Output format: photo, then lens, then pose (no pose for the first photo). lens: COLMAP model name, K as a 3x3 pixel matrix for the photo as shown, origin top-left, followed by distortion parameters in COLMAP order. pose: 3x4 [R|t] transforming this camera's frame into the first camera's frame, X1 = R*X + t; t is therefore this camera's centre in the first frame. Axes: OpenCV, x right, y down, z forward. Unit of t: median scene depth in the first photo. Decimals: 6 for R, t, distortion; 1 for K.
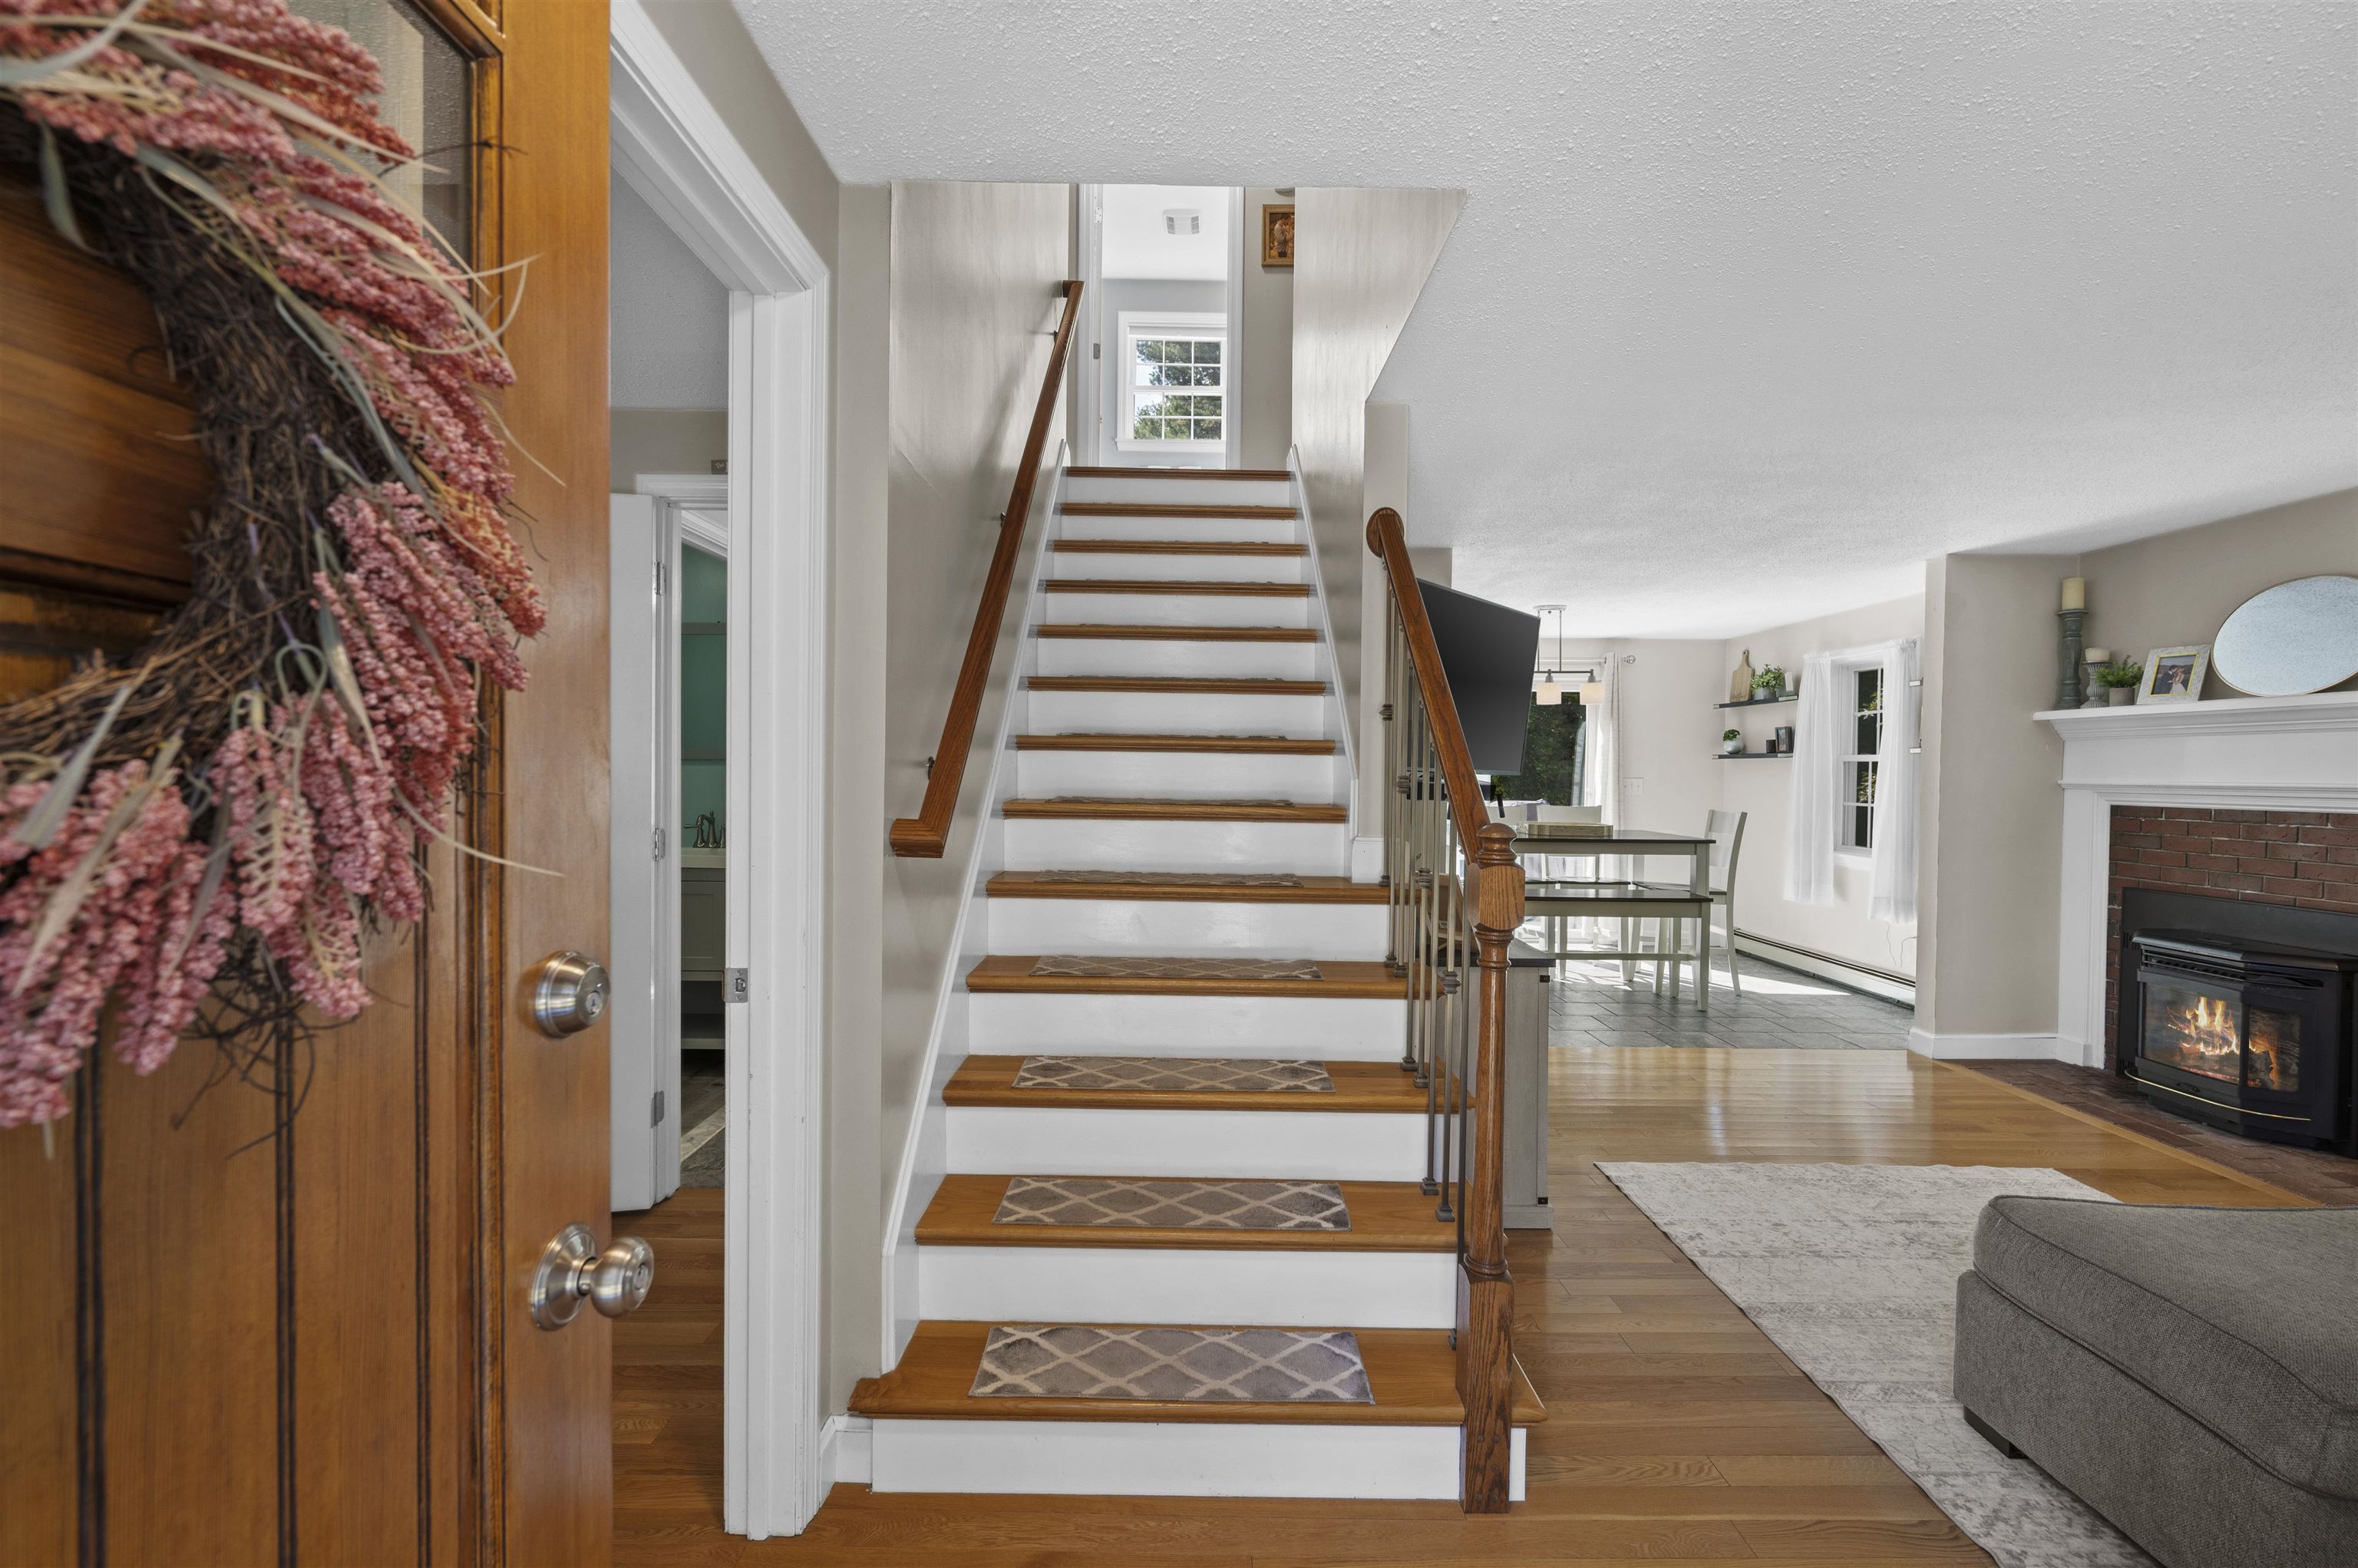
lens RADIAL K [[1003.0, 0, 1183.9], [0, 1003.0, 788.4], [0, 0, 1]] dist [-0.003454, 0.000464]
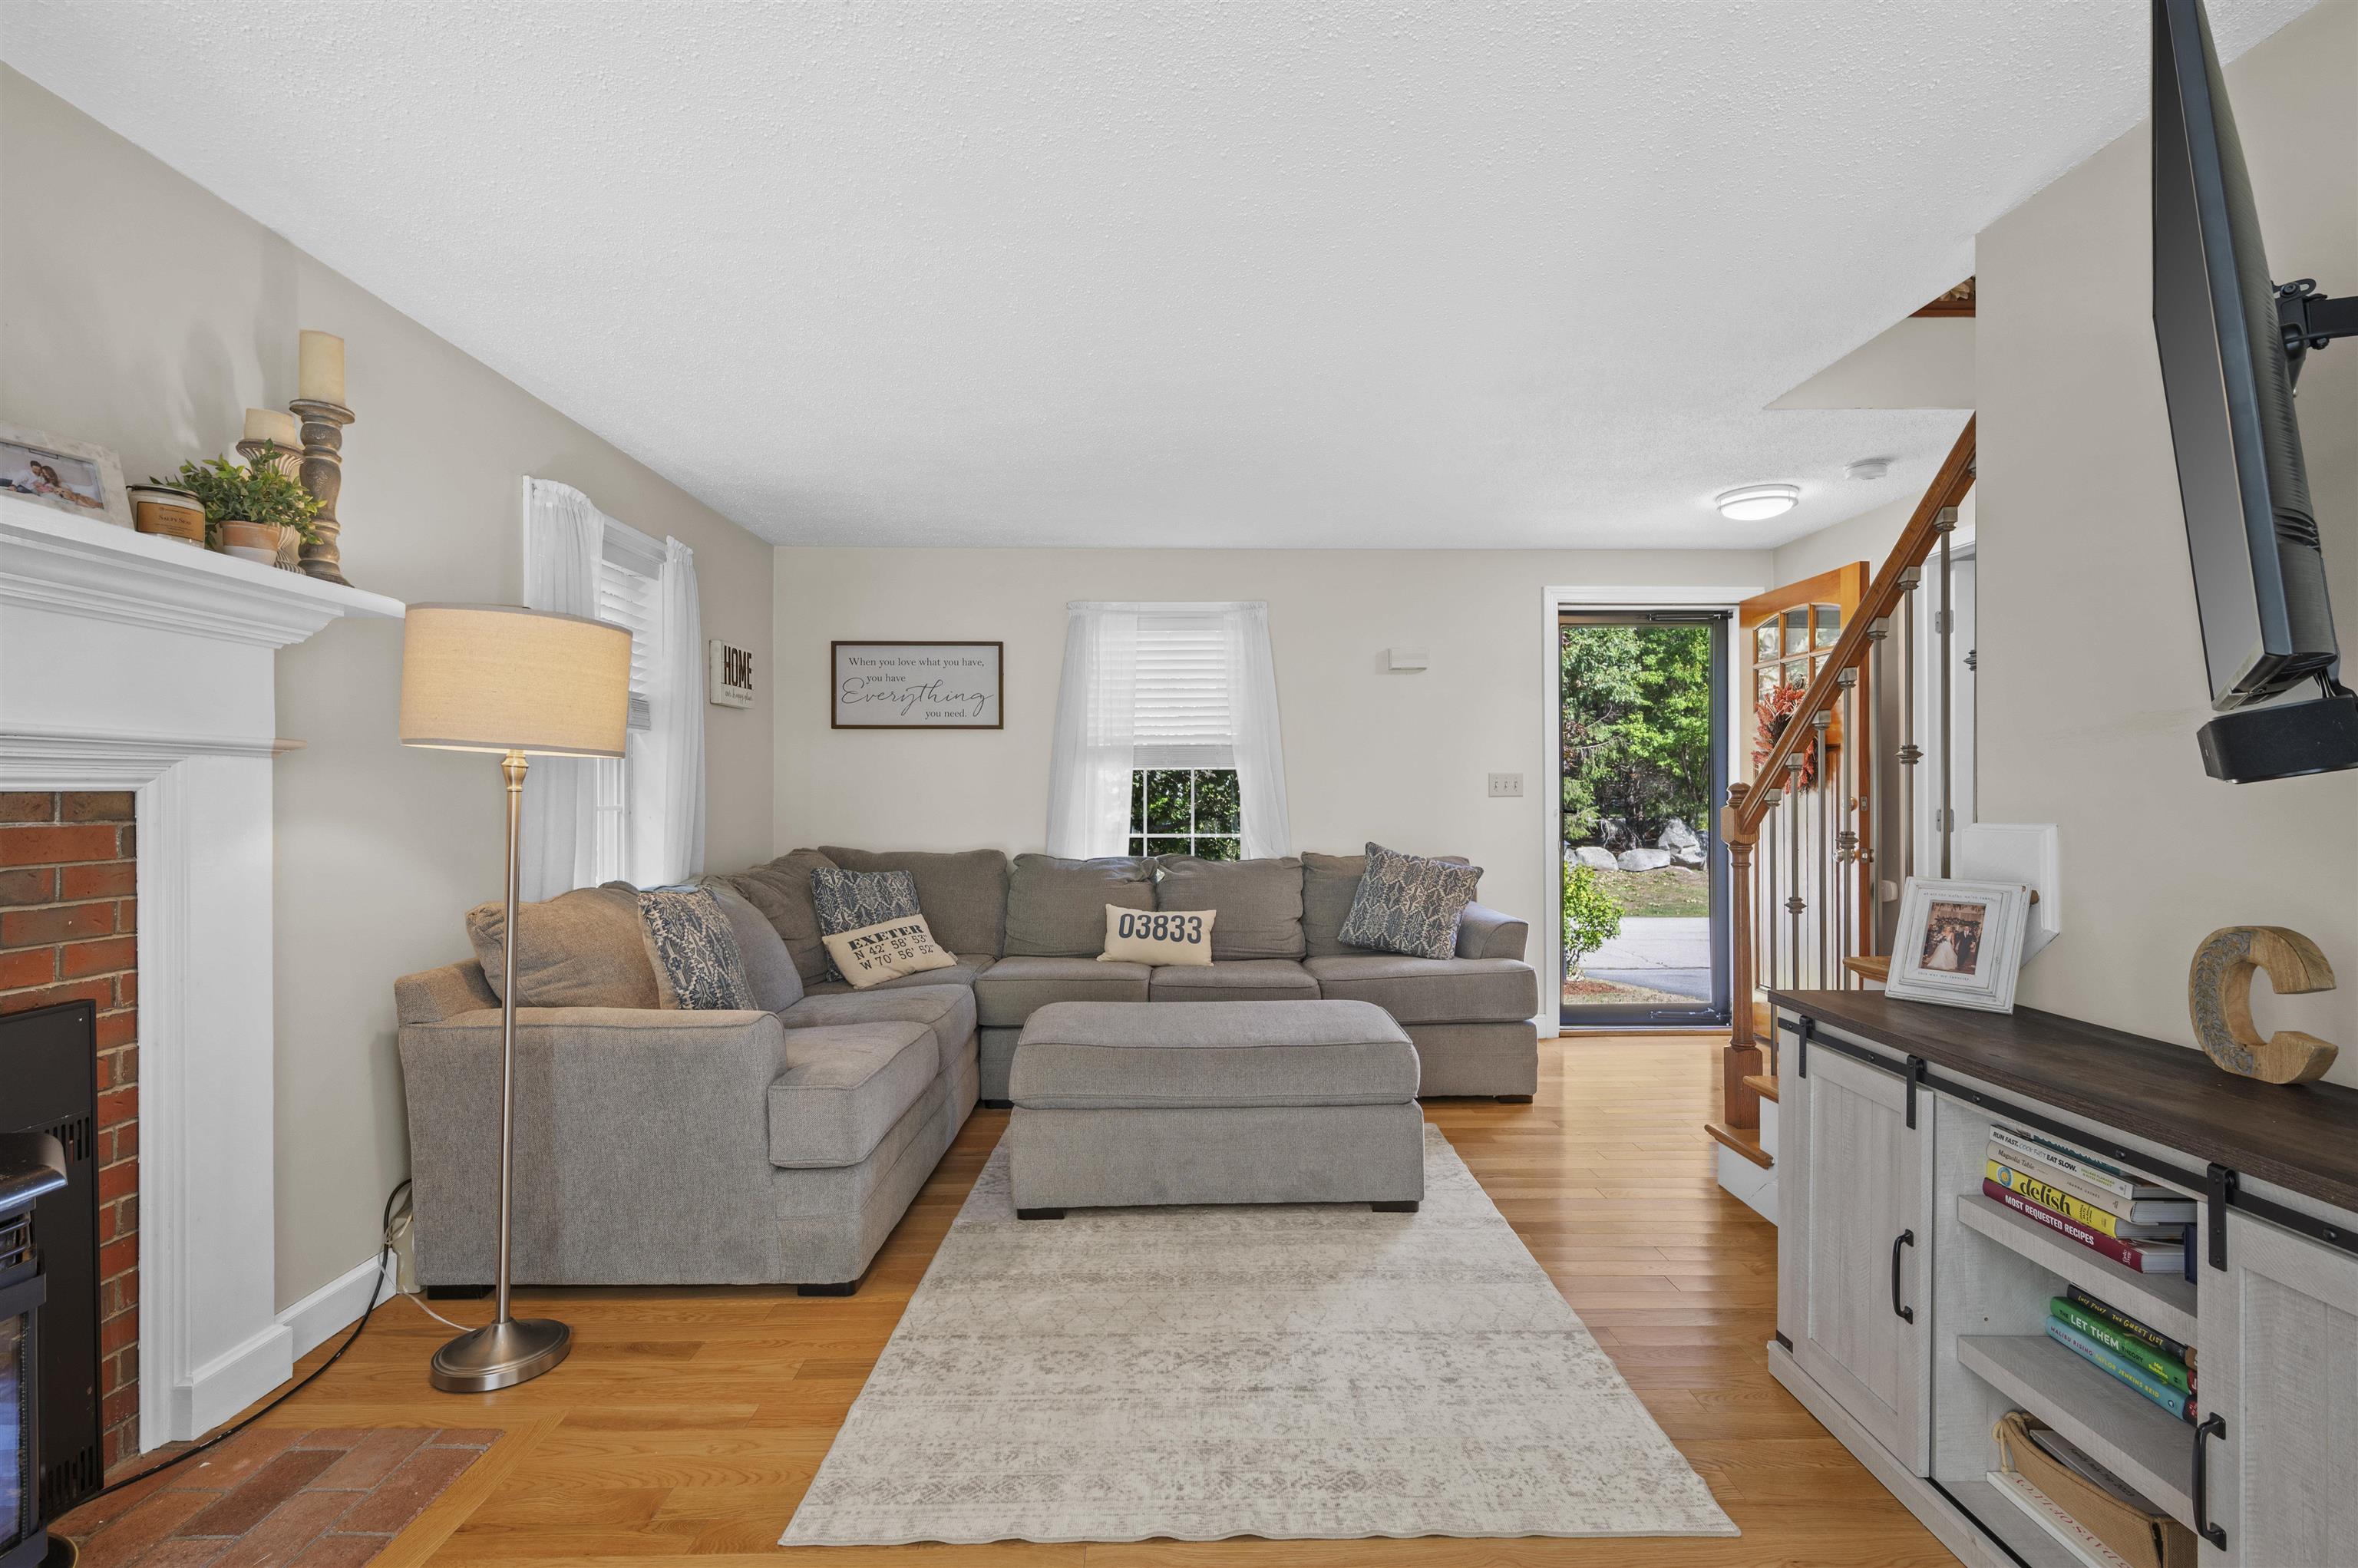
lens RADIAL K [[1081.6, 0, 1192.1], [0, 1081.6, 785.4], [0, 0, 1]] dist [-0.002477, -0.000232]
pose [[-0.999742, -0.004880, -0.022182, 0.522267], [-0.005113, 0.999932, 0.010462, 0.012937], [0.022129, 0.010572, -0.999699, 1.145329]]
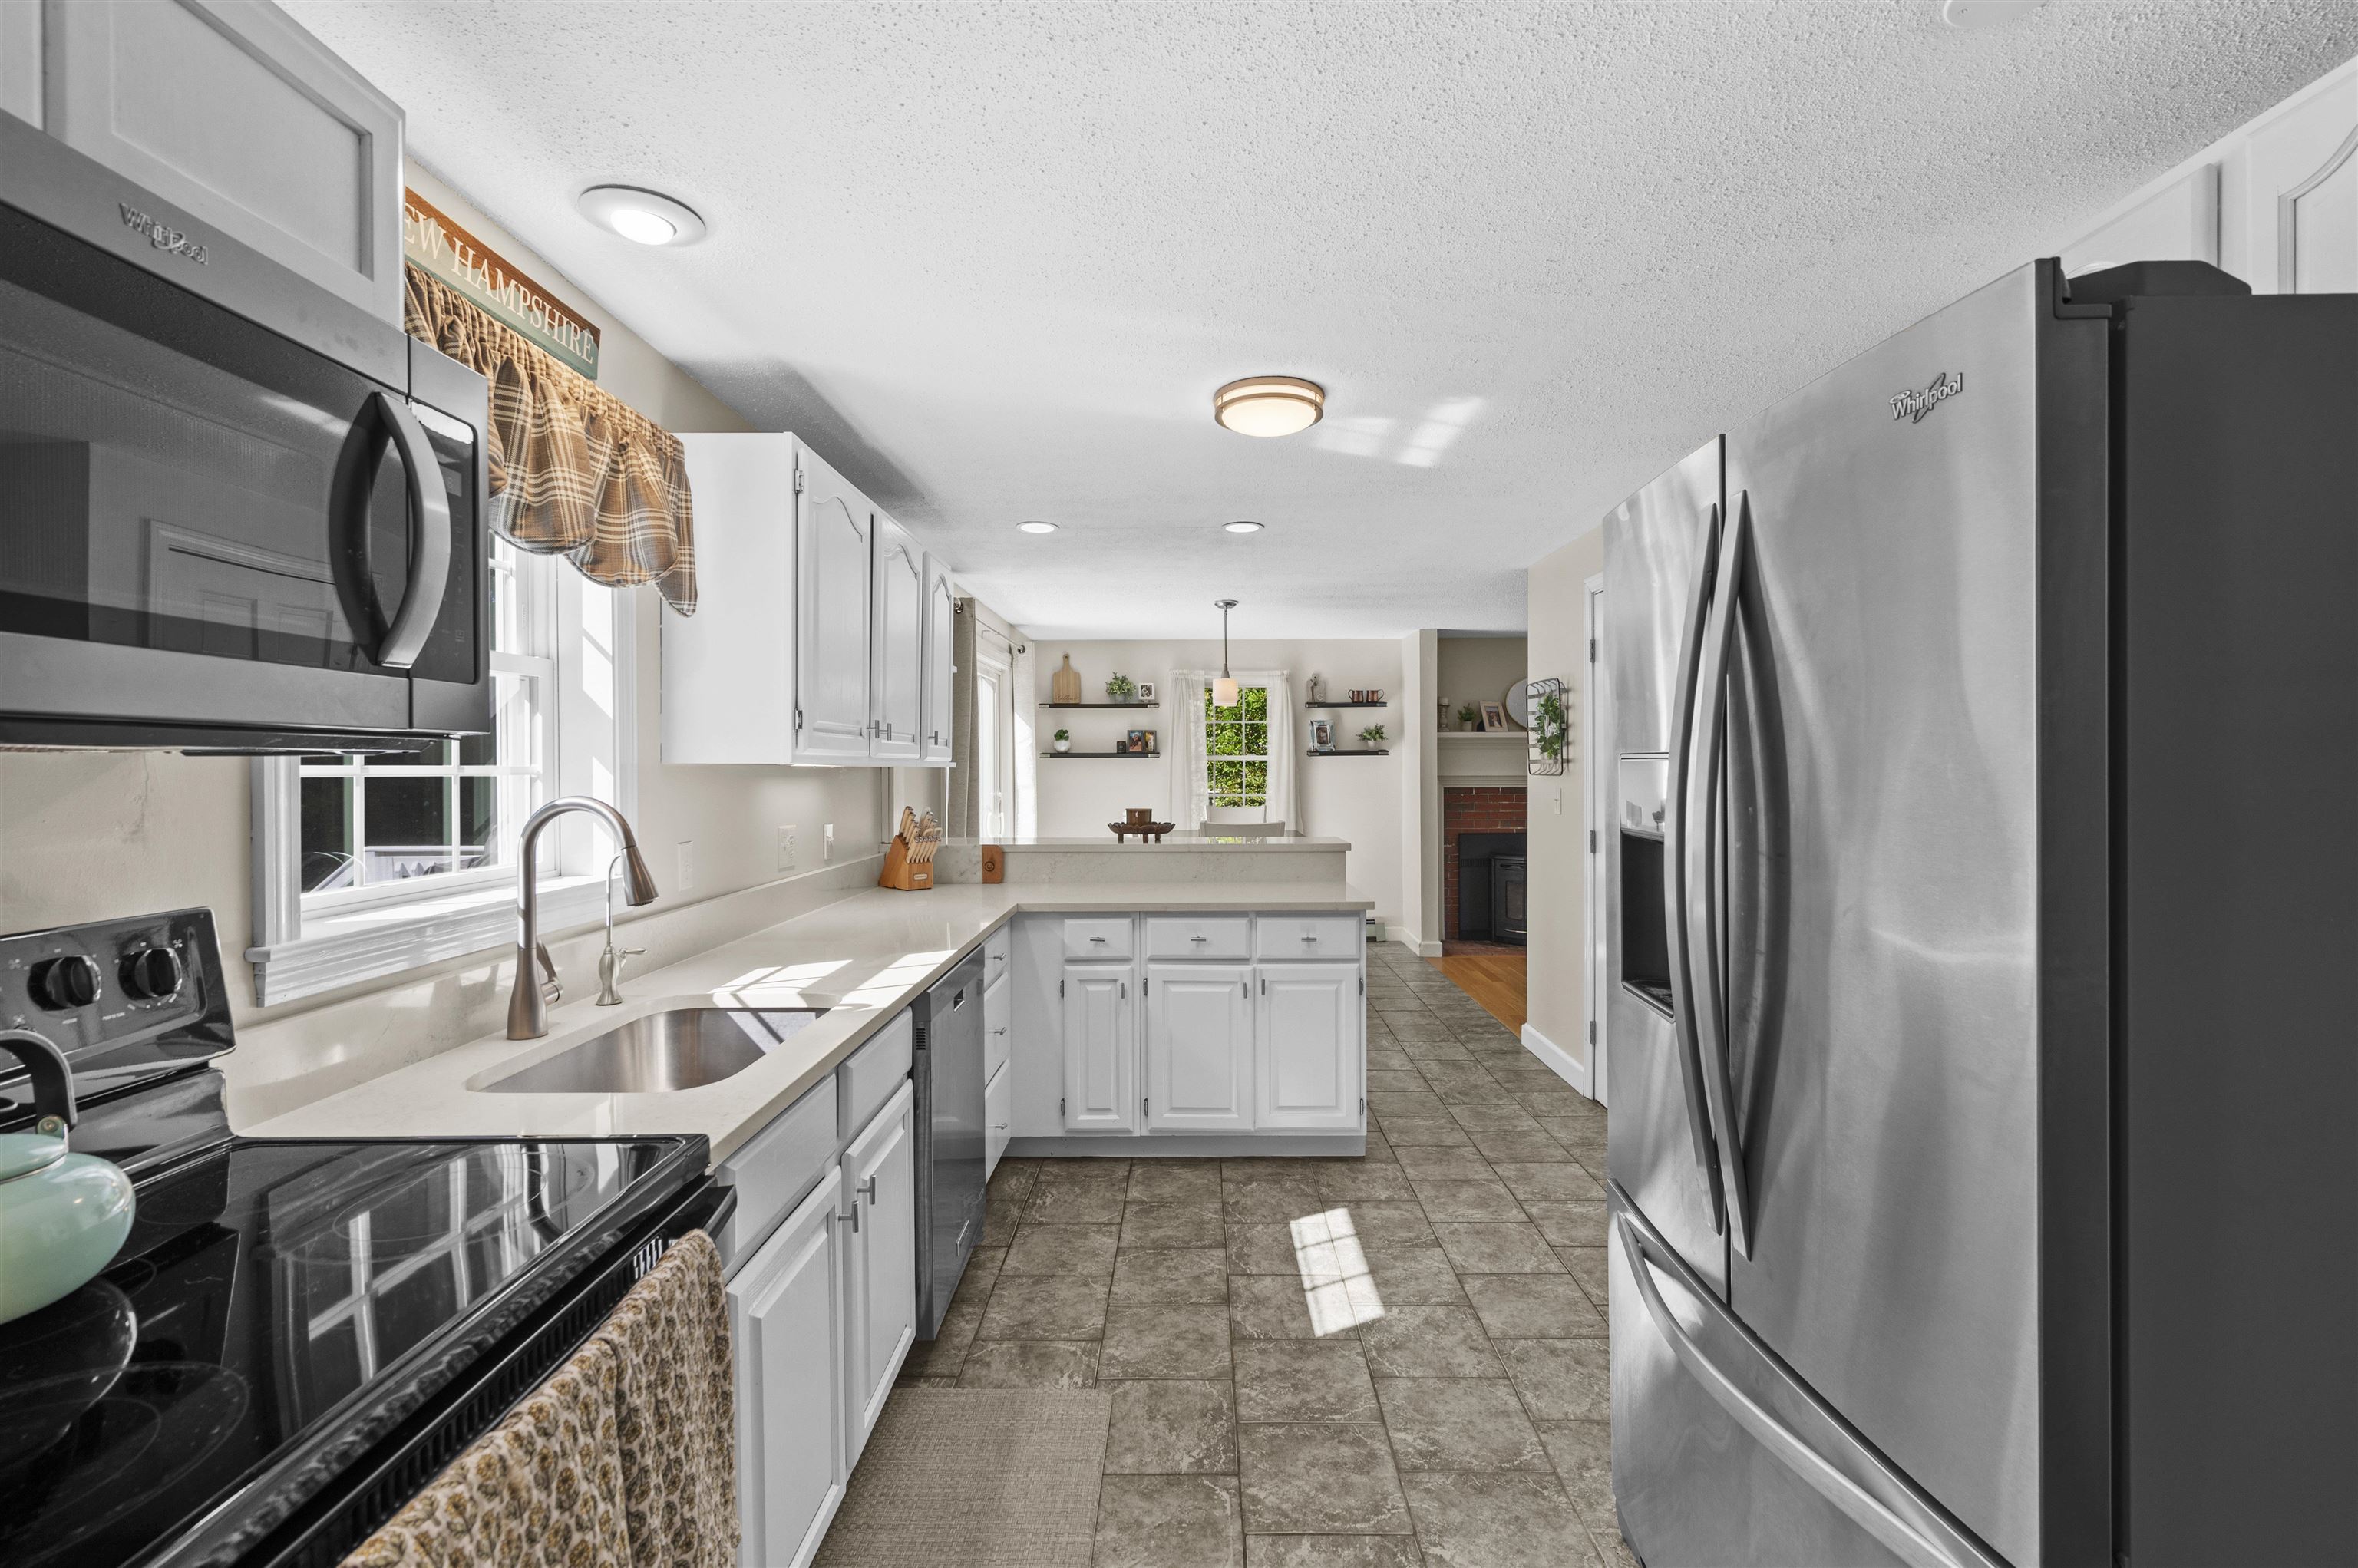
lens RADIAL K [[1003.0, 0, 1183.9], [0, 1003.0, 788.4], [0, 0, 1]] dist [-0.003454, 0.000464]
pose [[0.016017, -0.034186, 0.999287, -0.830897], [0.019940, 0.999228, 0.033864, -0.050335], [-0.999673, 0.019383, 0.016686, 1.440425]]
